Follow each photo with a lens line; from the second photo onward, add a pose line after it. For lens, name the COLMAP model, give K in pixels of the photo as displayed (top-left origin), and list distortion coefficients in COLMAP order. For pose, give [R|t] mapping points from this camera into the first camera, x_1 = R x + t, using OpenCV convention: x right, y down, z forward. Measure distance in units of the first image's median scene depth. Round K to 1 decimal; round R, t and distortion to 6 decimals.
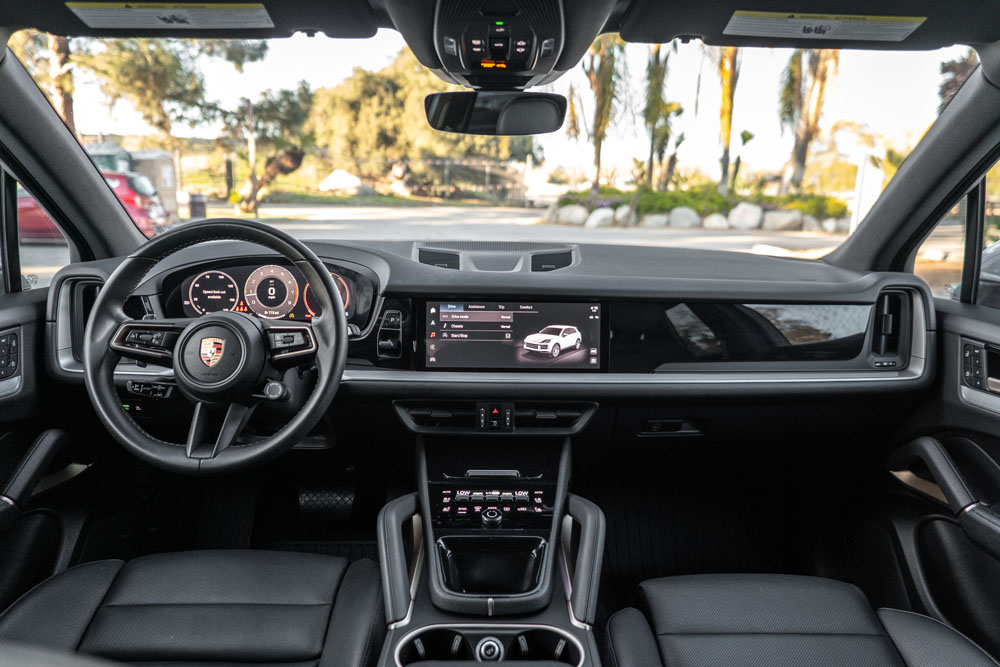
lens RADIAL K [[668.9, 0, 501.5], [0, 668.9, 327.3], [0, 0, 1]] dist [-0.011703, -0.000209]
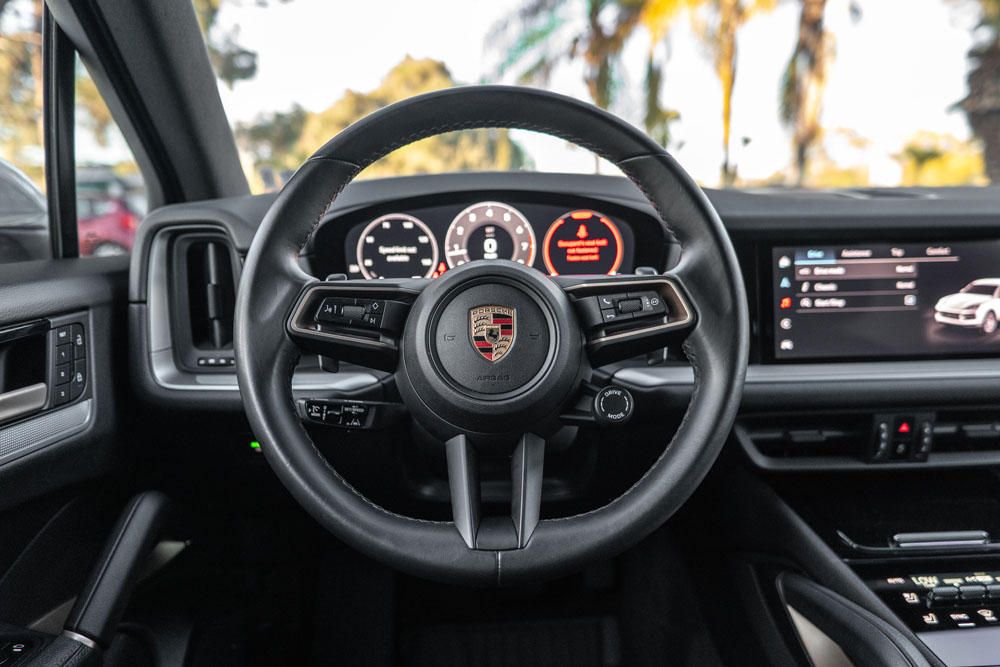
lens RADIAL K [[668.9, 0, 503.5], [0, 668.9, 328.4], [0, 0, 1]] dist [-0.011703, -0.000209]
pose [[0.999198, -0.038374, 0.011397, -0.359593], [0.038627, 0.998992, -0.022848, 0.037537], [-0.010509, 0.023270, 0.999674, 0.412303]]
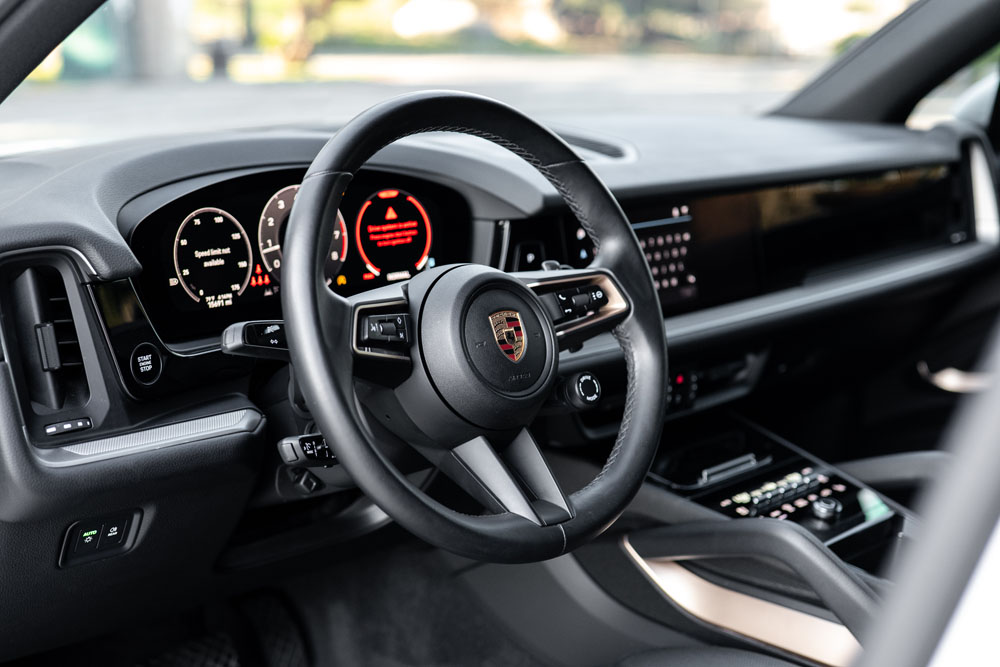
lens RADIAL K [[1402.5, 0, 504.6], [0, 1402.5, 342.1], [0, 0, 1]] dist [0.001096, 0.000000]
pose [[0.716053, -0.165609, 0.678116, -1.011071], [0.145945, 0.985498, 0.086567, -0.048042], [-0.682618, 0.036981, 0.729839, 0.140353]]
